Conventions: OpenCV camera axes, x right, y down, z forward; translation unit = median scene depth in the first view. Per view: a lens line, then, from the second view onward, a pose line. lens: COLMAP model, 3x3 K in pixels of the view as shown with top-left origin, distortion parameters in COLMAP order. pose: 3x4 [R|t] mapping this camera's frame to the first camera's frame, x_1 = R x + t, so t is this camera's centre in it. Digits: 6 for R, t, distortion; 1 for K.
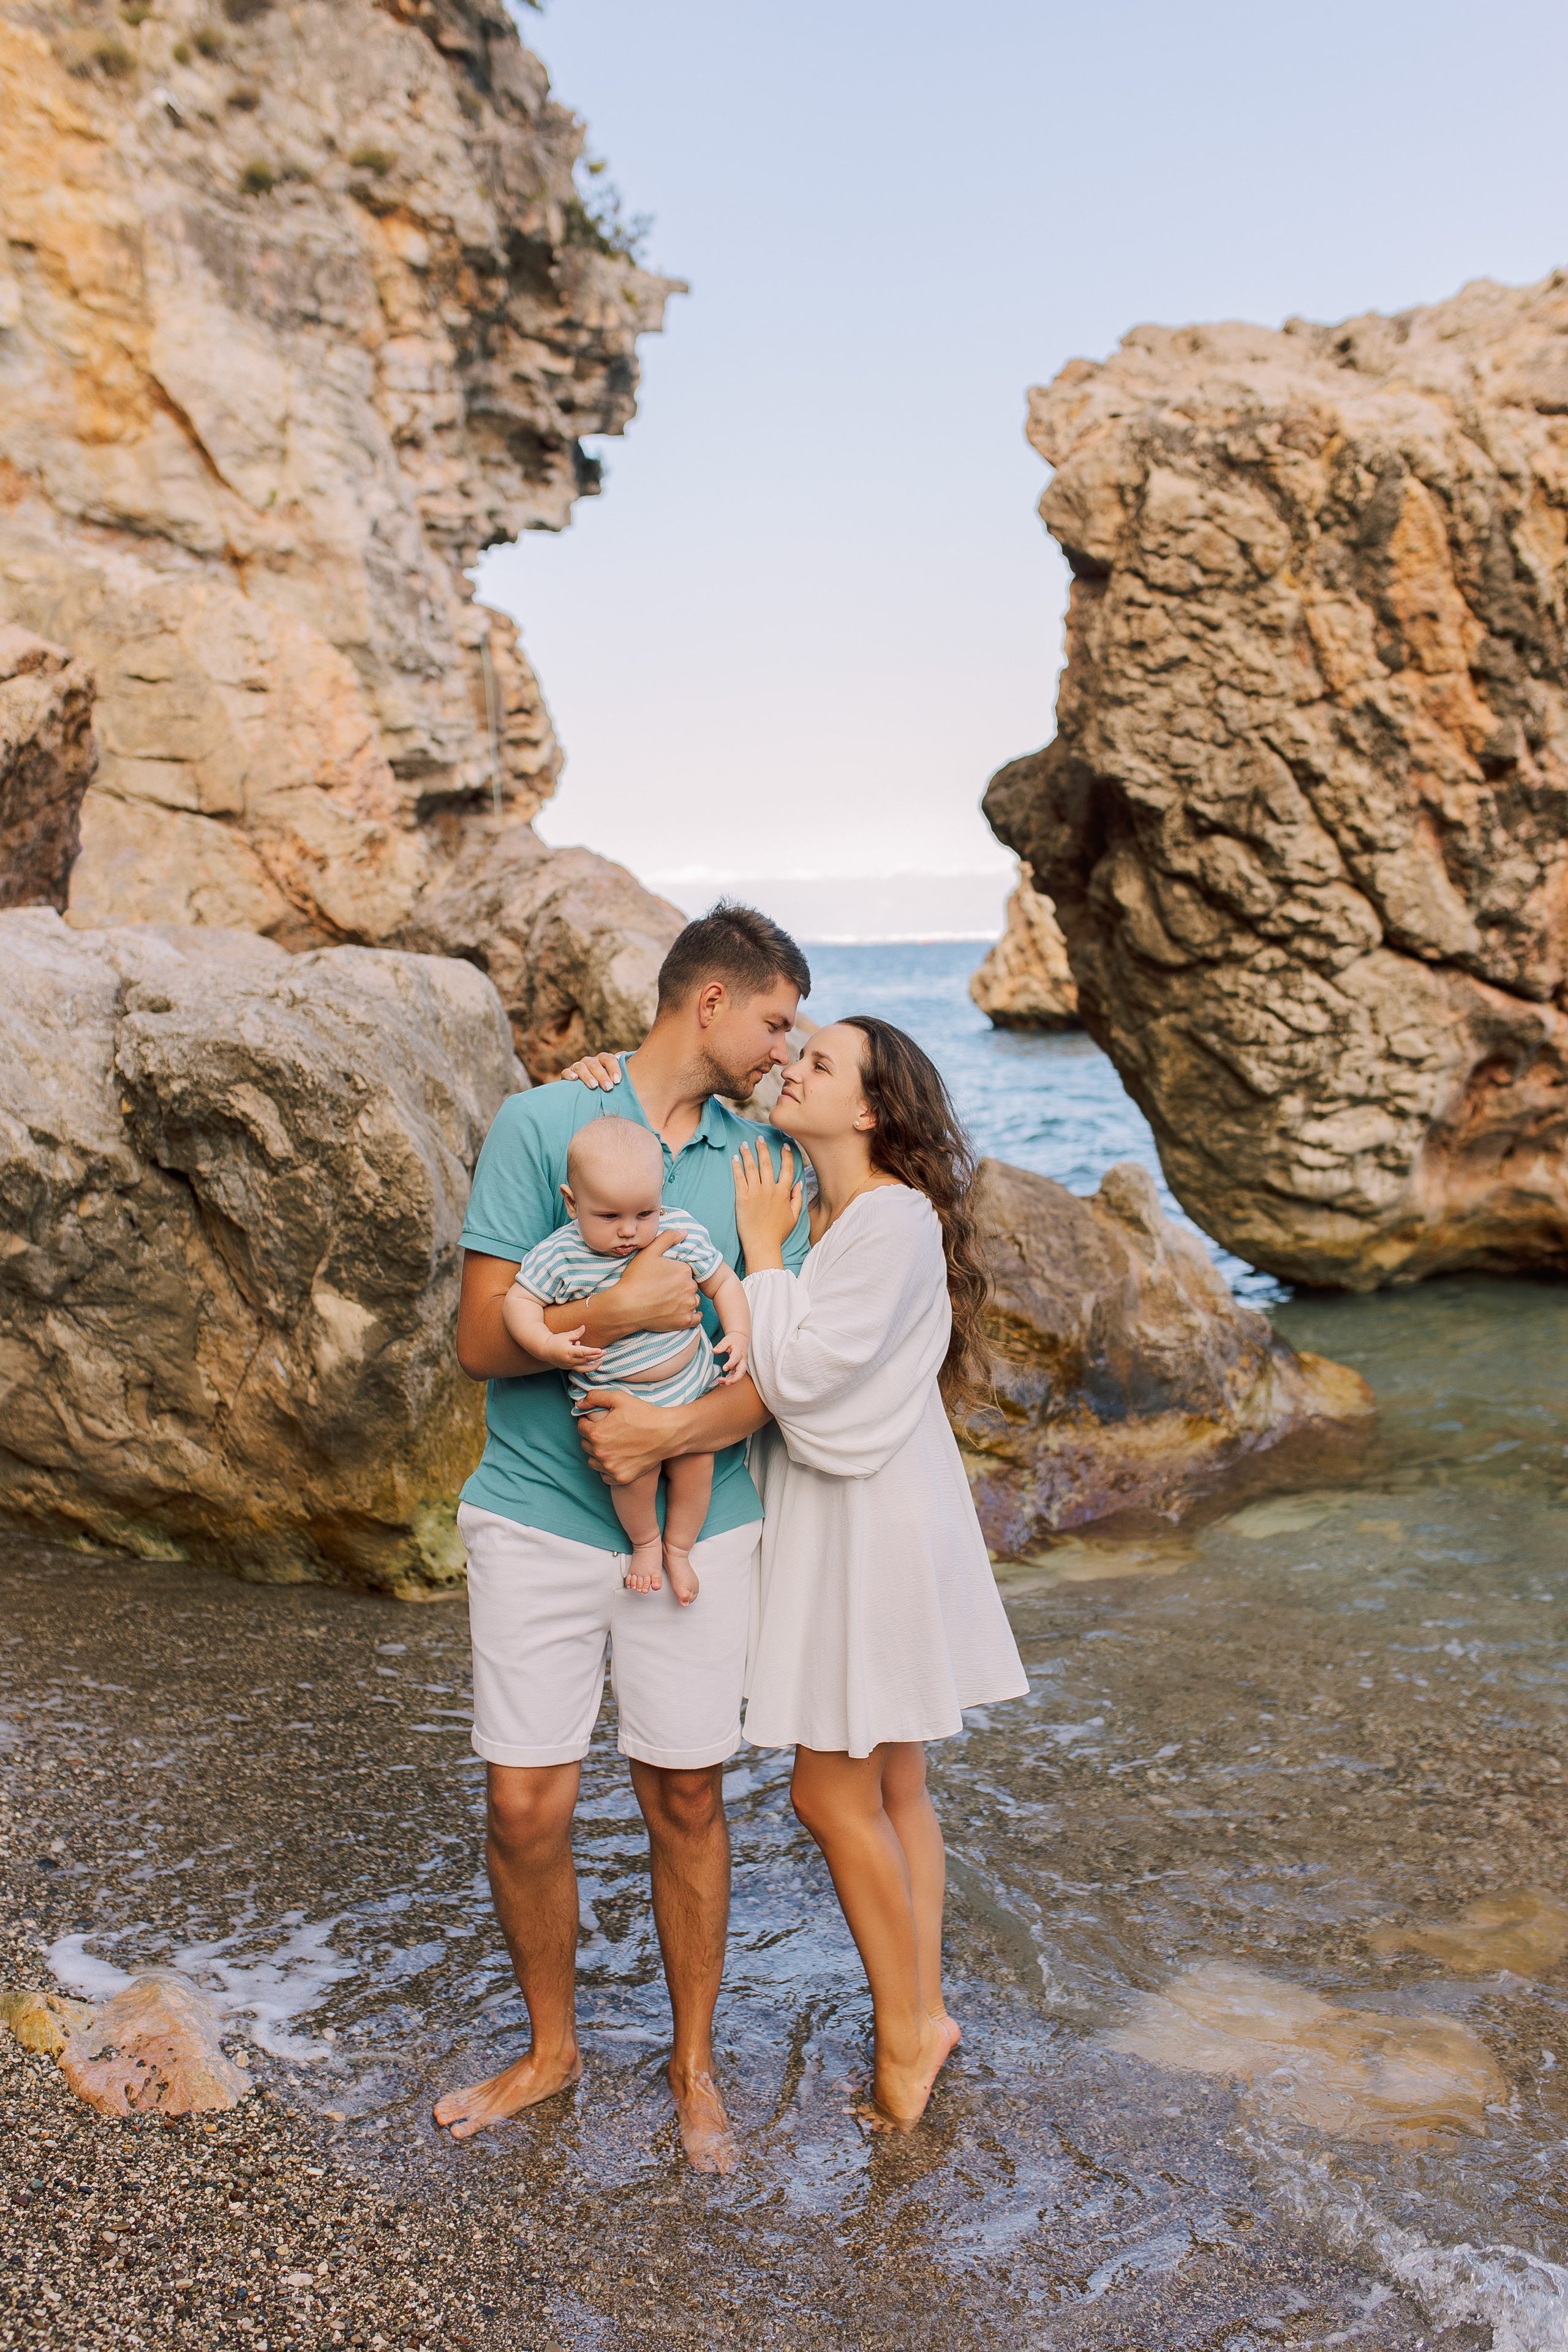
lens RADIAL K [[2228.9, 0, 769.5], [0, 2228.9, 1184.6], [0, 0, 1]] dist [0.003380, 0.000000]
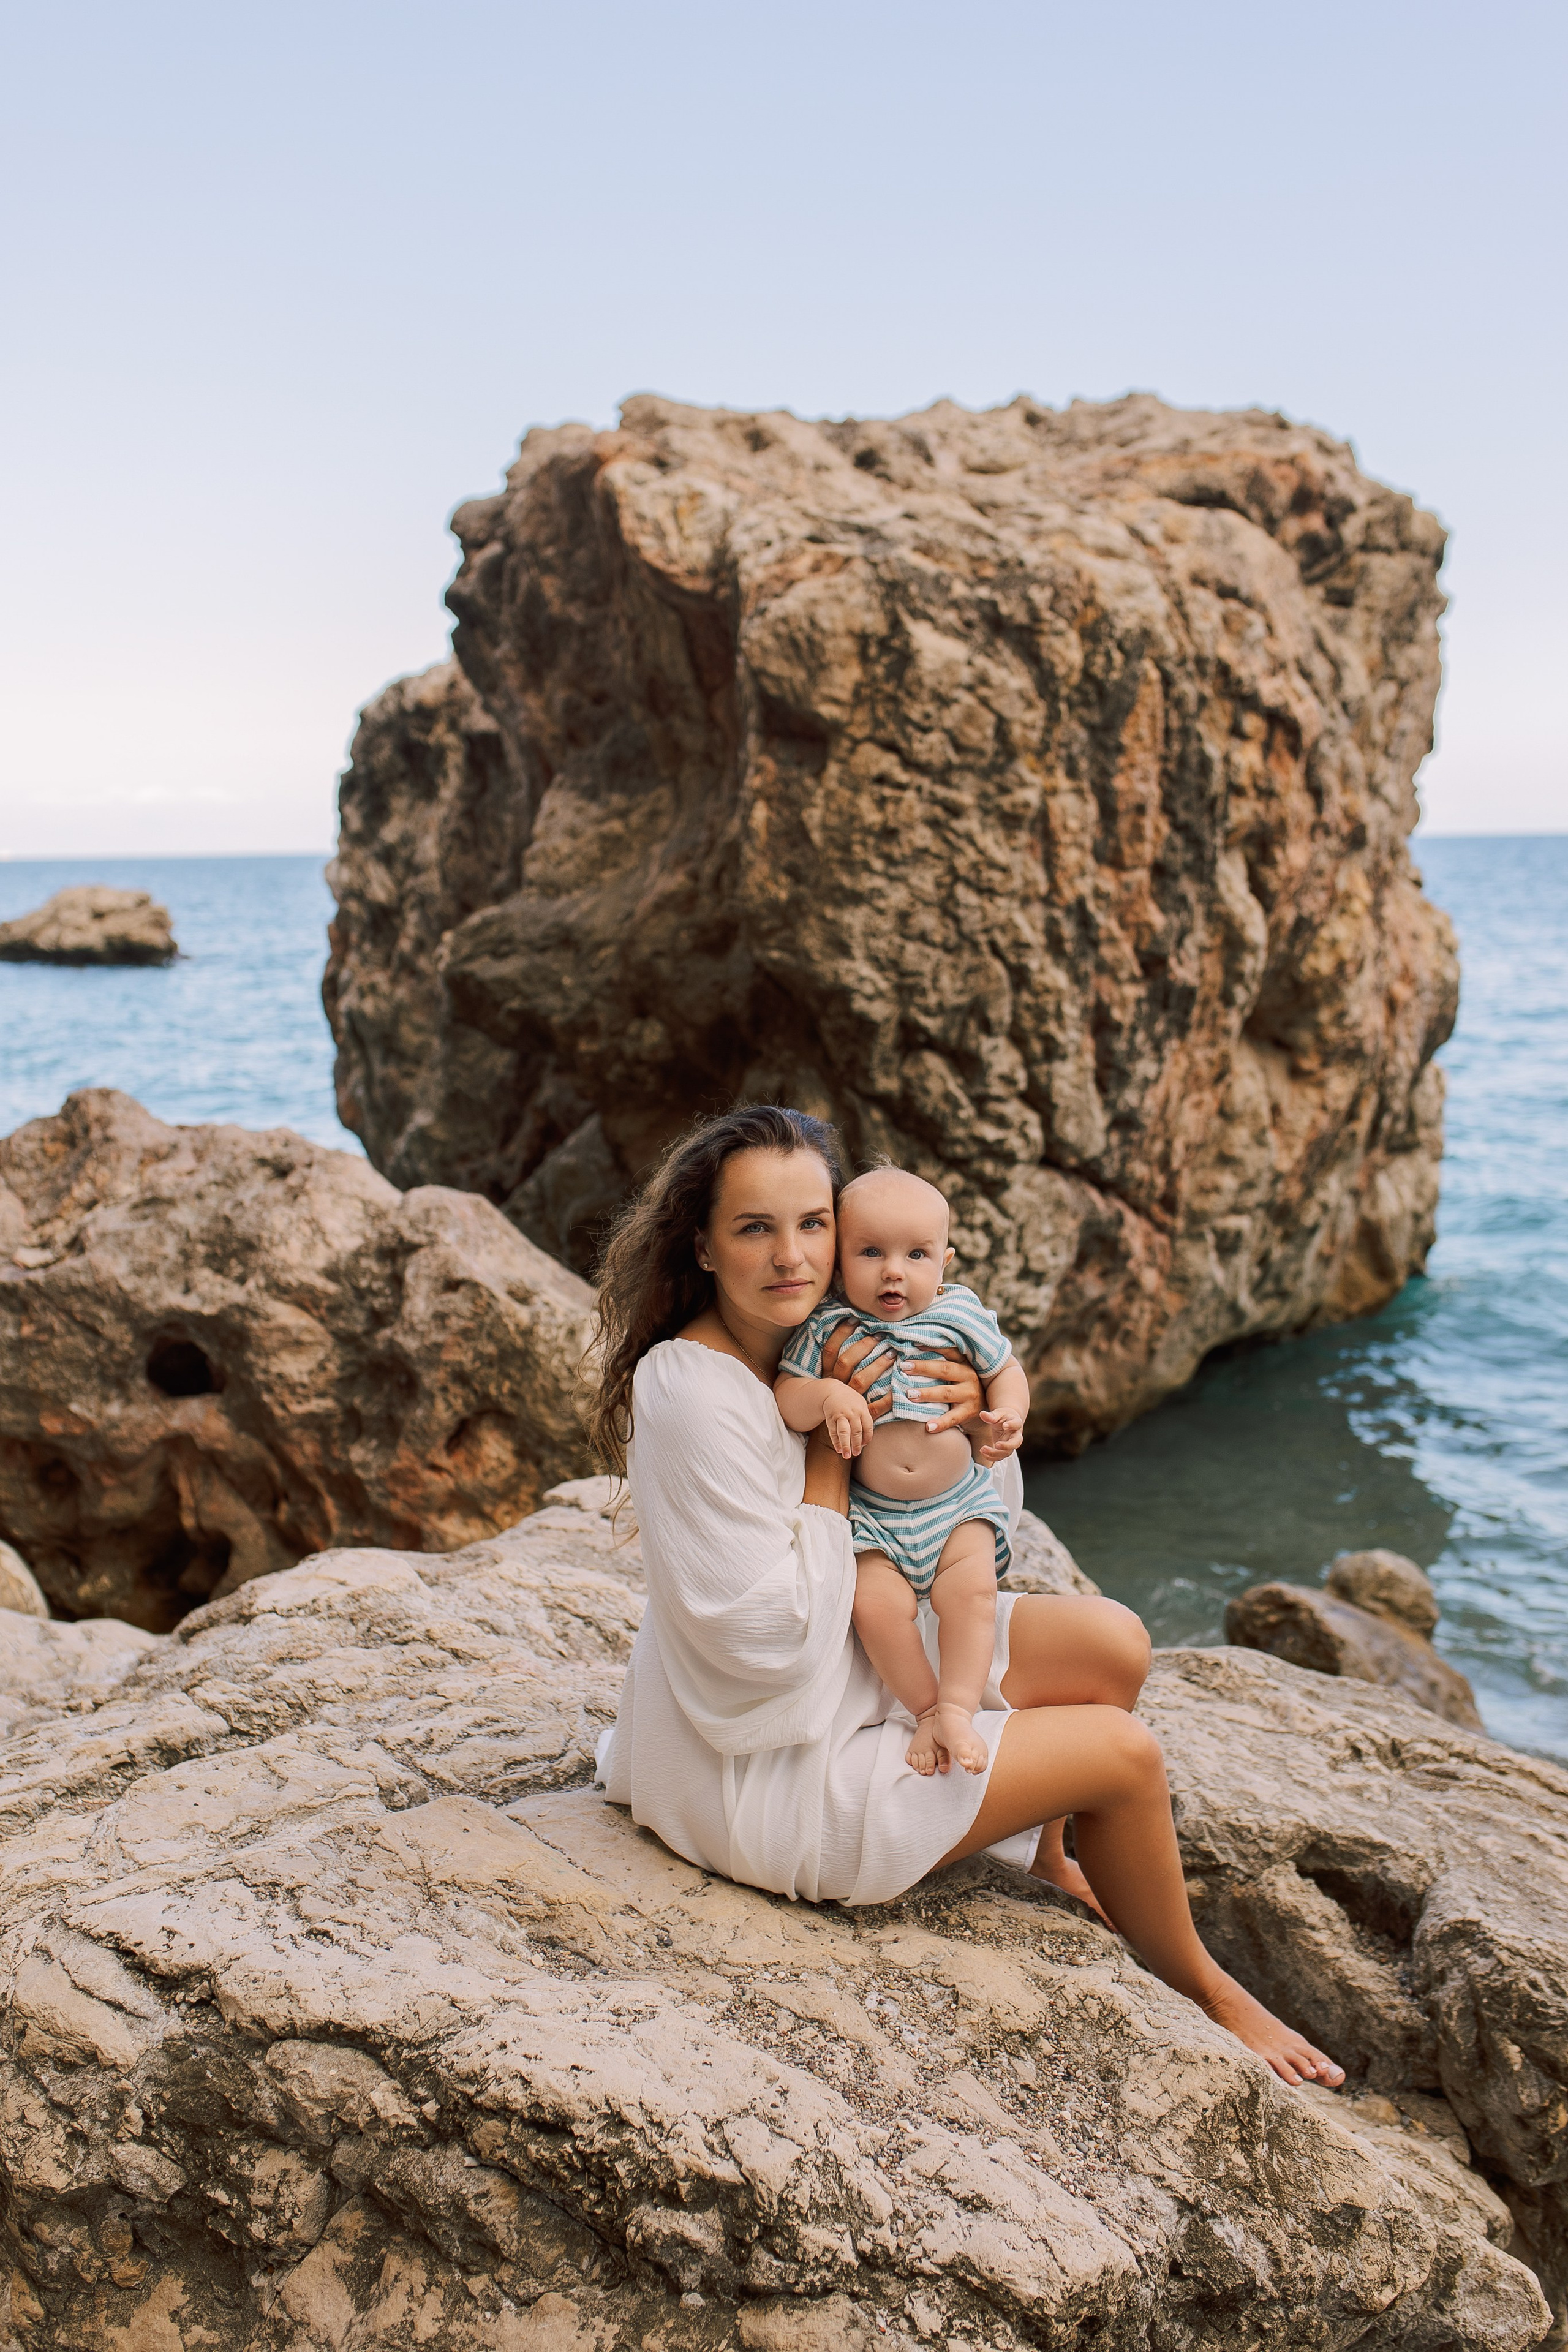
lens RADIAL K [[2228.9, 0, 791.2], [0, 2228.9, 1193.0], [0, 0, 1]] dist [0.003380, 0.000000]
pose [[0.736734, -0.098654, 0.668947, -0.392667], [0.074430, 0.995120, 0.064785, -0.155304], [-0.672073, 0.002060, 0.740482, 0.391696]]
